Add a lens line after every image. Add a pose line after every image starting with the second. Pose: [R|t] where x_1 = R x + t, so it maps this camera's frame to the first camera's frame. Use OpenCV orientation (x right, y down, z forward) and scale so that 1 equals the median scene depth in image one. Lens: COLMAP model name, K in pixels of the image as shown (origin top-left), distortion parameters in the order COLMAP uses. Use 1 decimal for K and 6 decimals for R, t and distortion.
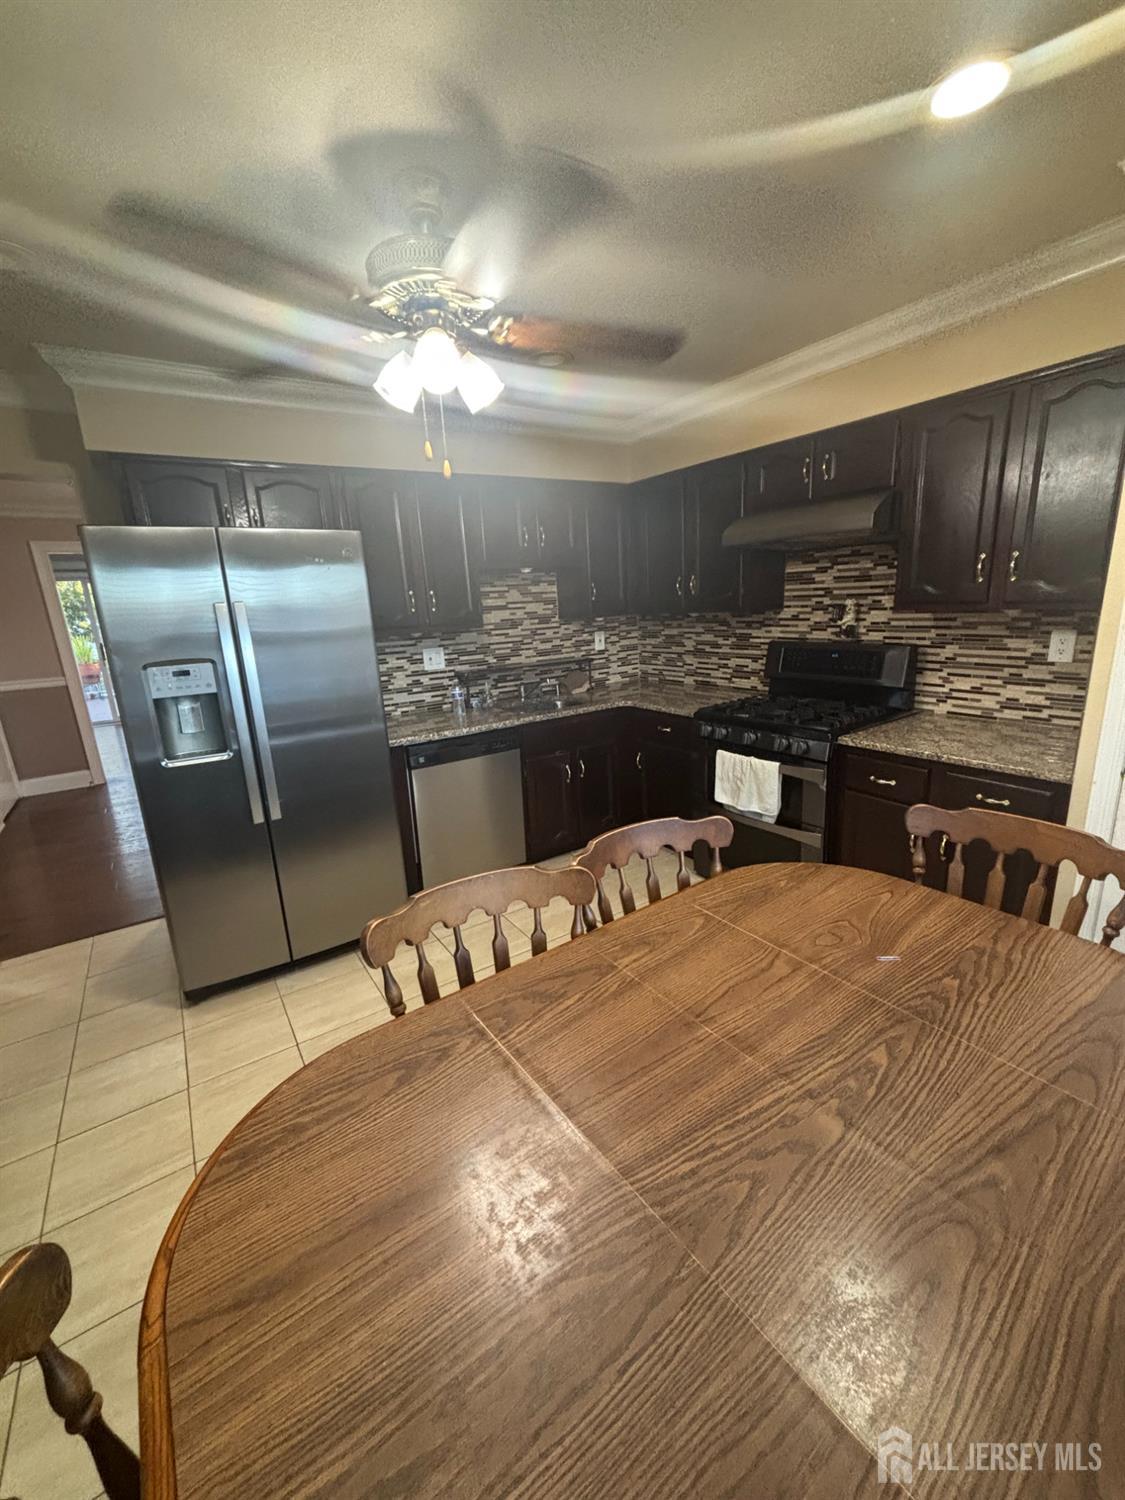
lens RADIAL K [[618.1, 0, 565.1], [0, 618.1, 753.8], [0, 0, 1]] dist [0.009497, -0.000059]
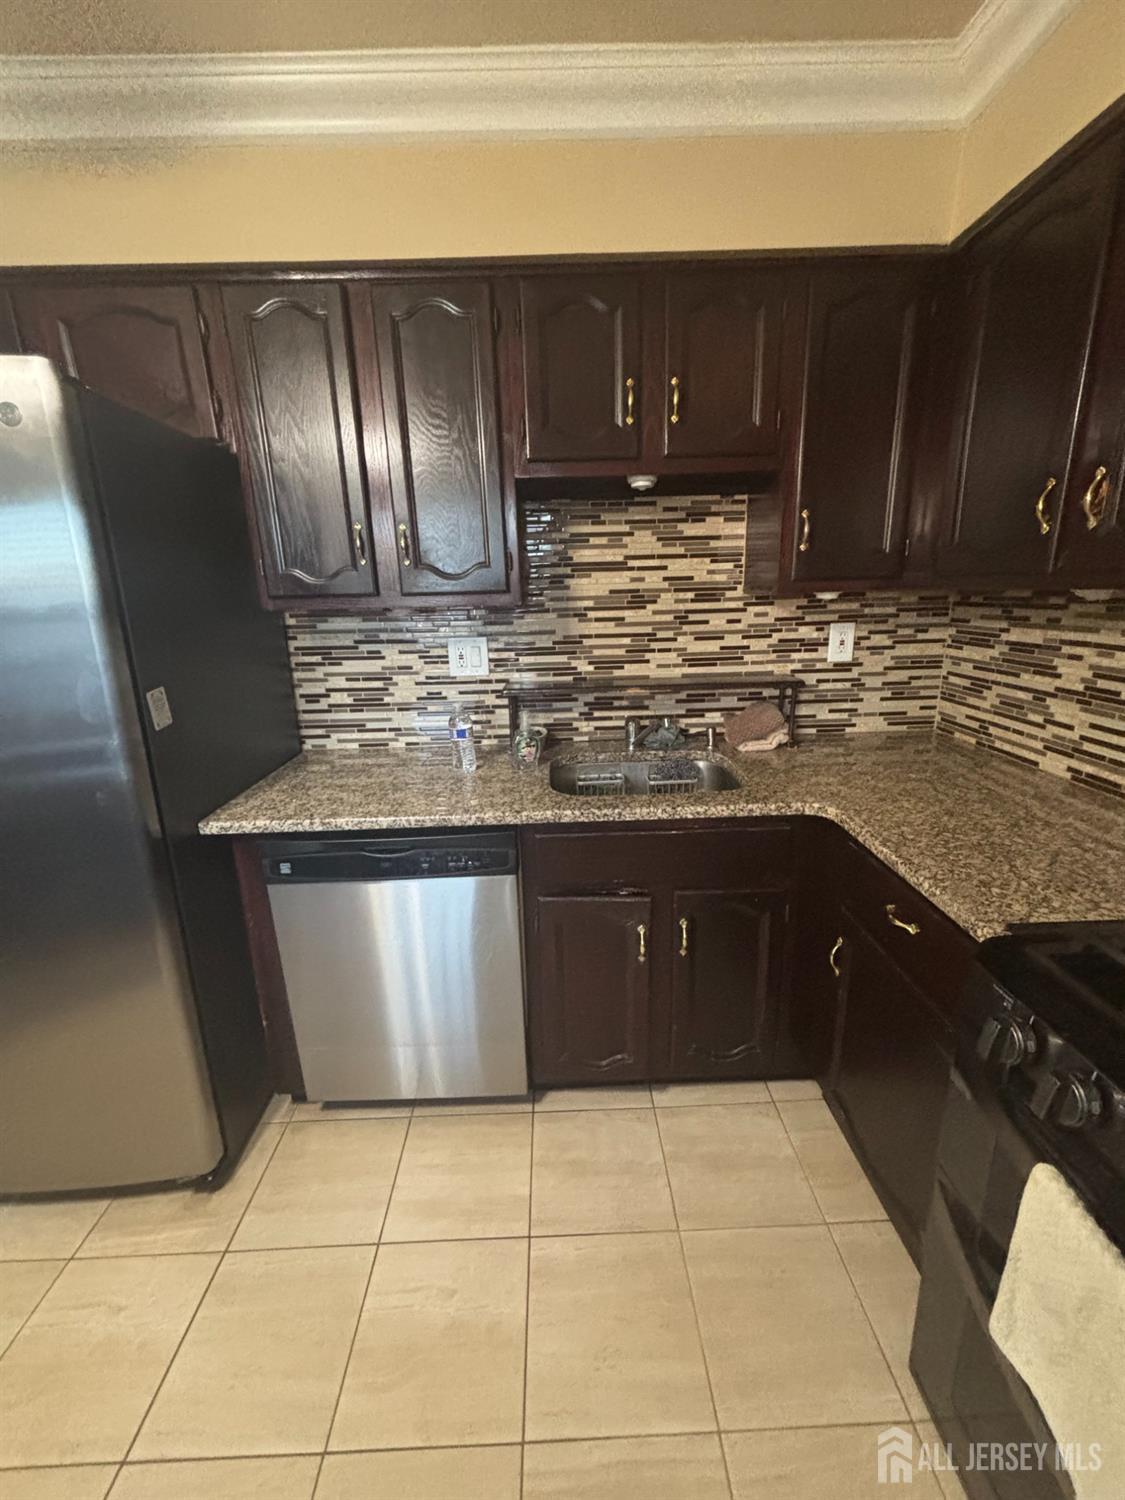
lens RADIAL K [[618.1, 0, 565.1], [0, 618.1, 753.8], [0, 0, 1]] dist [0.009497, -0.000059]
pose [[0.838827, 0.172968, -0.516189, 0.148749], [-0.147438, 0.984927, 0.090444, -0.120095], [0.524052, 0.000239, 0.851686, 0.525698]]
